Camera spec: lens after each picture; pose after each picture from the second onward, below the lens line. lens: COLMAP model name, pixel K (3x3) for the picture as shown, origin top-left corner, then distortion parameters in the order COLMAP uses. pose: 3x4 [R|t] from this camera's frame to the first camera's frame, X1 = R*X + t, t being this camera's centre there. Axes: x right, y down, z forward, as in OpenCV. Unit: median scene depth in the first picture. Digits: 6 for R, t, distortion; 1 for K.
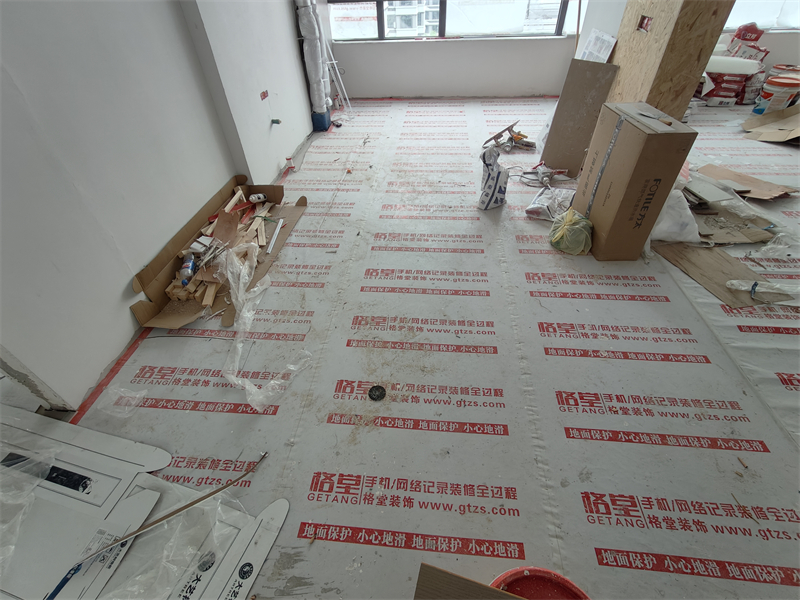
lens RADIAL K [[367.0, 0, 403.8], [0, 367.0, 314.9], [0, 0, 1]] dist [-0.002065, 0.001007]
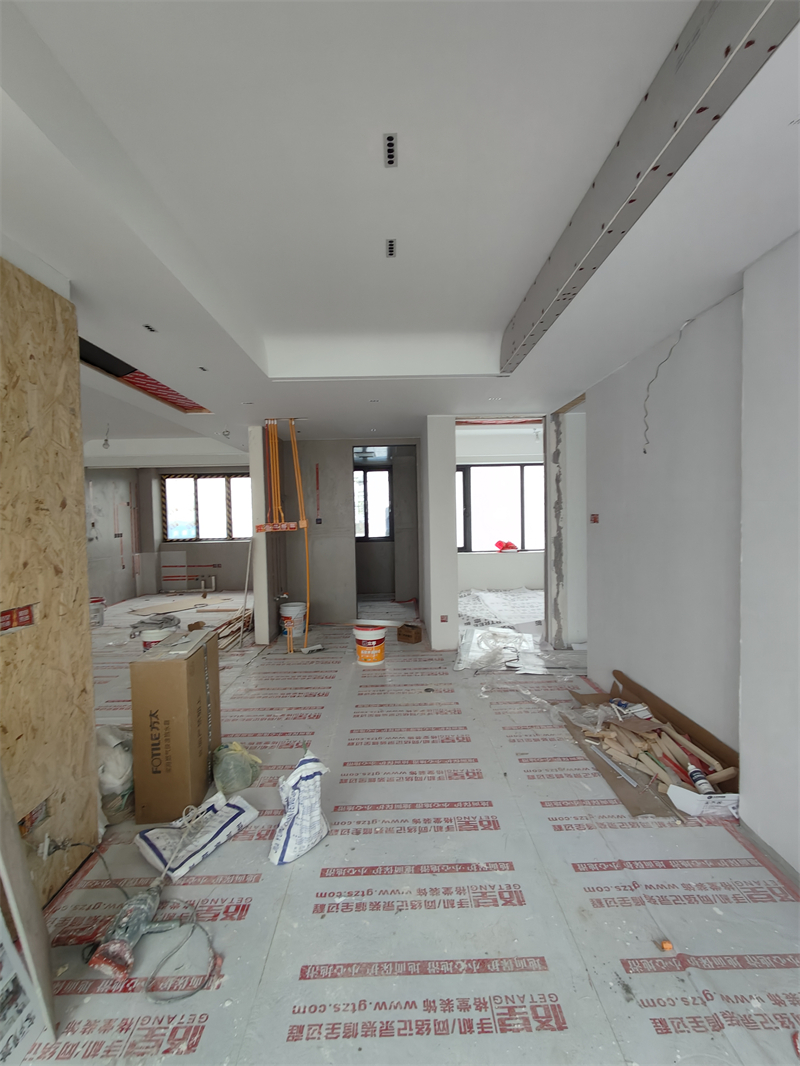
lens RADIAL K [[489.0, 0, 405.6], [0, 489.0, 535.0], [0, 0, 1]] dist [-0.002065, 0.001007]
pose [[-0.993193, 0.058734, -0.100593, 0.120257], [-0.031425, 0.696451, 0.716916, -1.035020], [0.112165, 0.715197, -0.689864, 1.081342]]
